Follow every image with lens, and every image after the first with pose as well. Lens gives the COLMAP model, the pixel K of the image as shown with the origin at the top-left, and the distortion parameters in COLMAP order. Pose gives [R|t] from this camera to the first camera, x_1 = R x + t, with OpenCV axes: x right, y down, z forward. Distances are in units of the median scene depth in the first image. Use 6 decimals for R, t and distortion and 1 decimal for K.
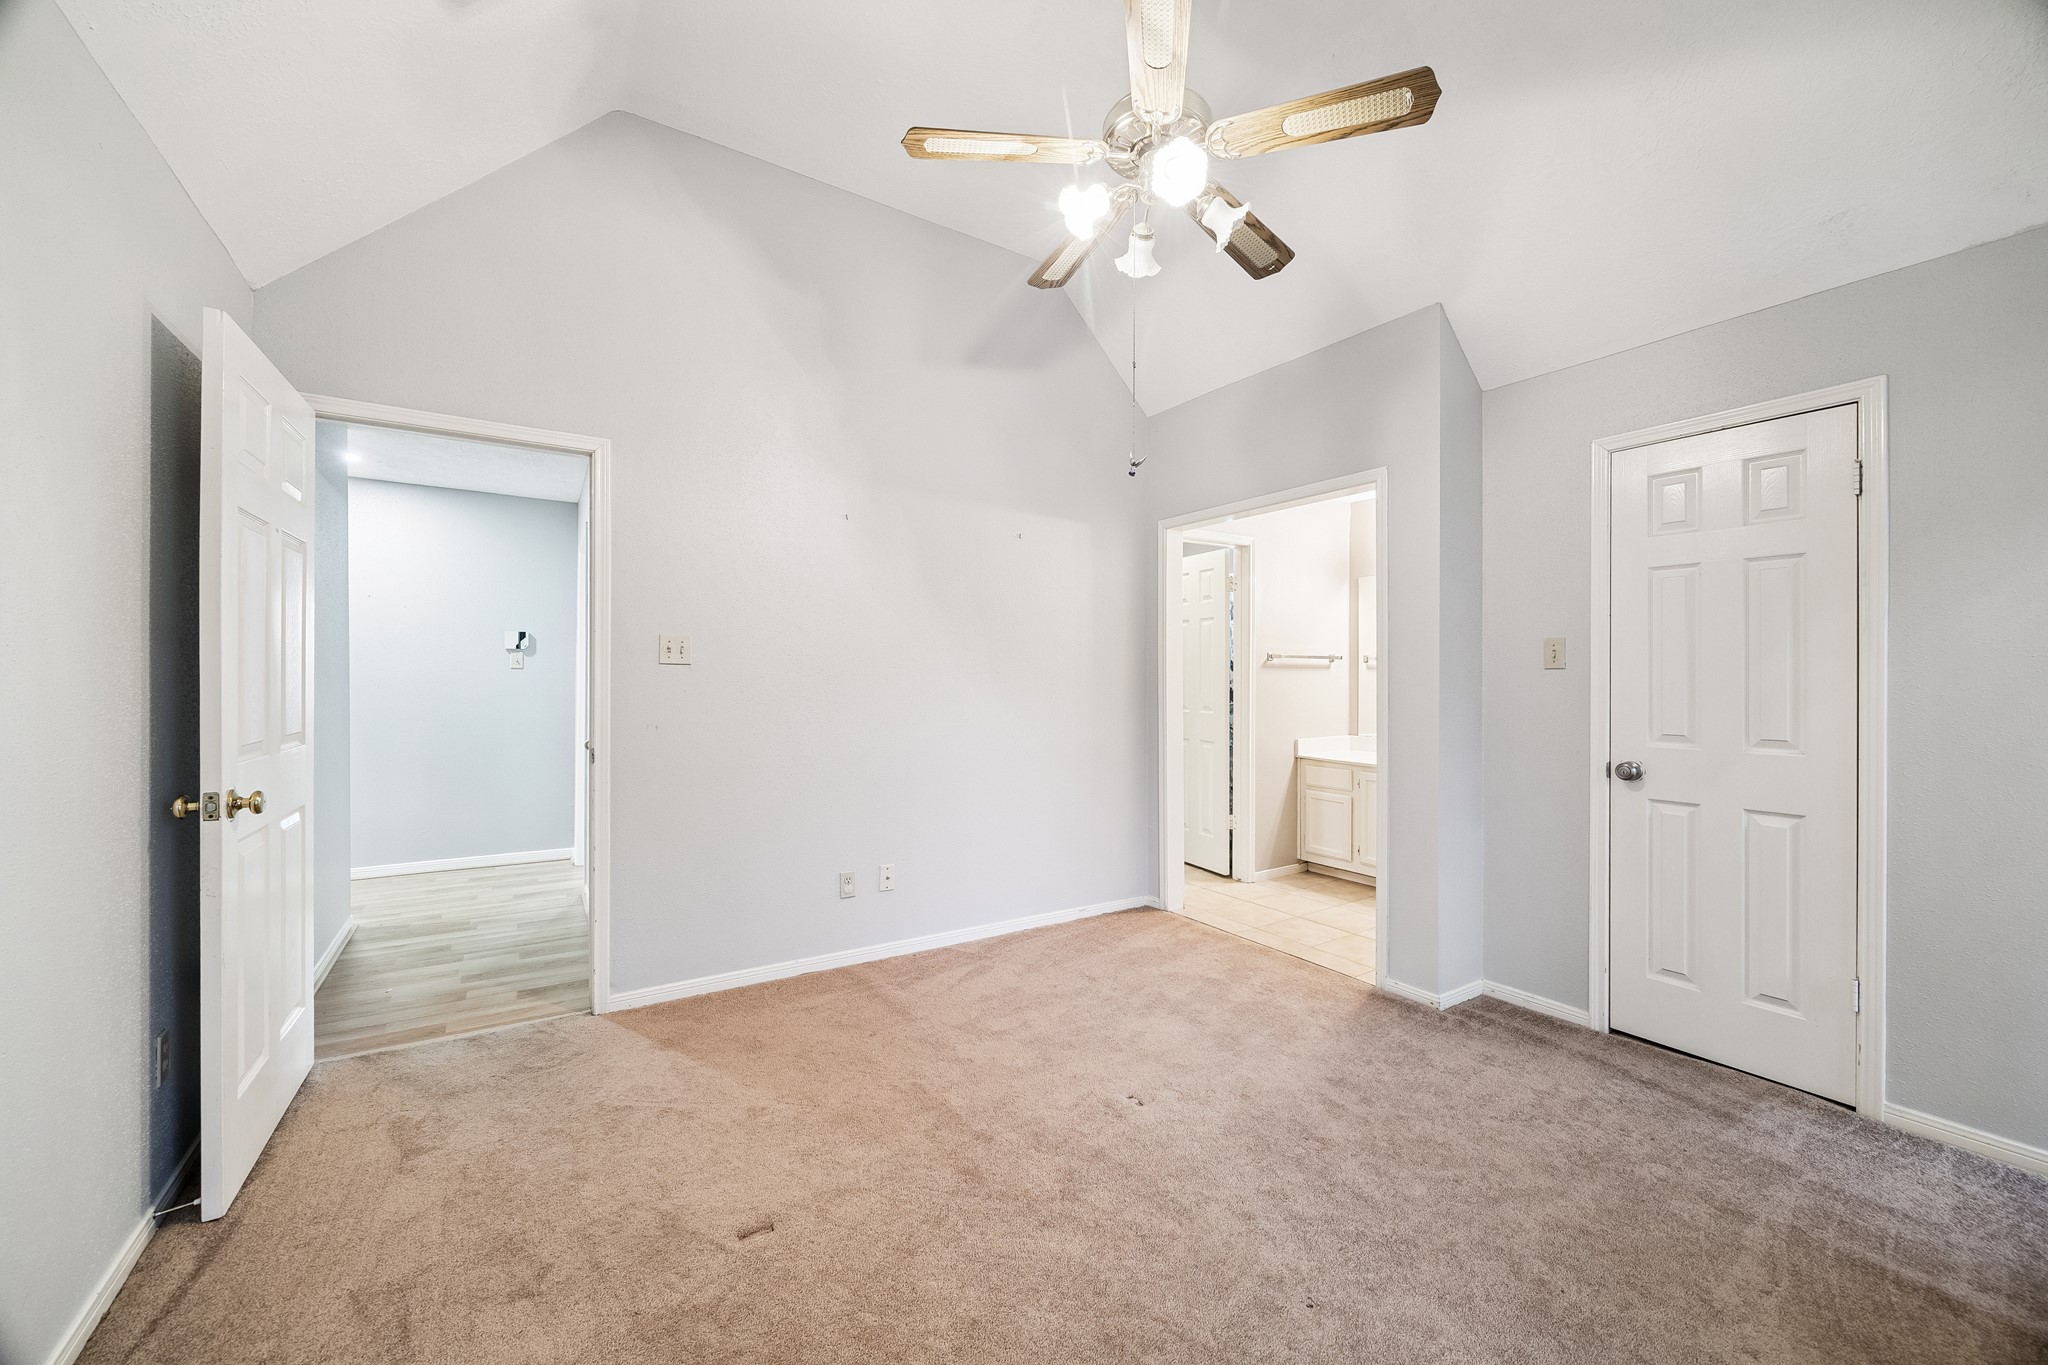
lens RADIAL K [[783.0, 0, 1023.8], [0, 783.0, 682.7], [0, 0, 1]] dist [-0.001069, -0.000011]
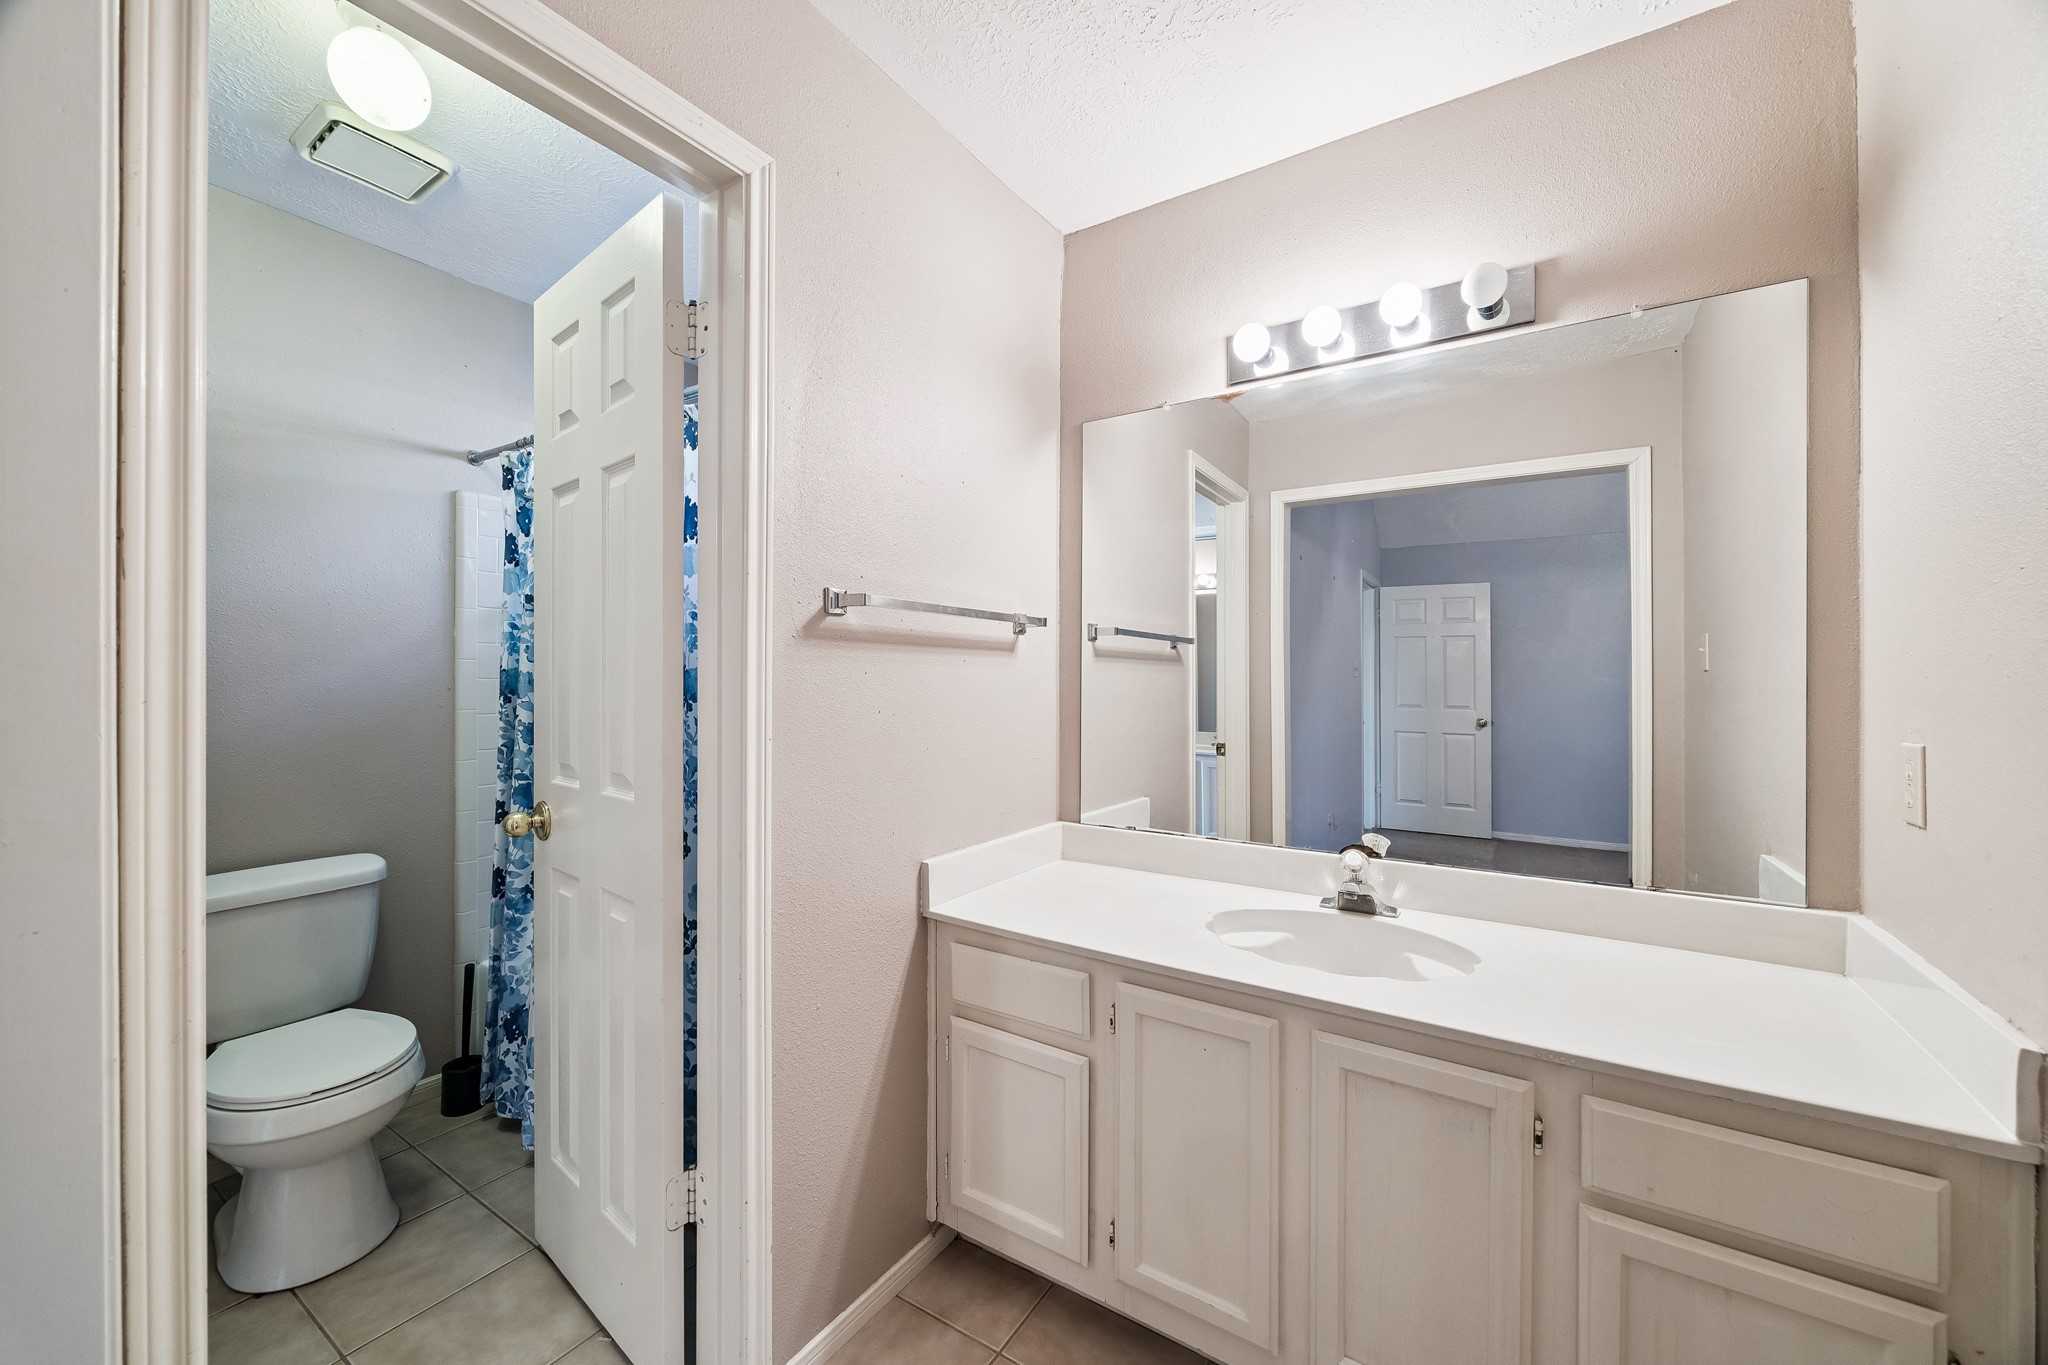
lens RADIAL K [[783.0, 0, 1026.5], [0, 783.0, 685.7], [0, 0, 1]] dist [-0.001069, -0.000011]
pose [[0.916318, -0.000552, 0.400450, 0.260205], [0.002462, 0.999988, -0.004255, 0.000215], [-0.400443, 0.004884, 0.916309, 0.692372]]
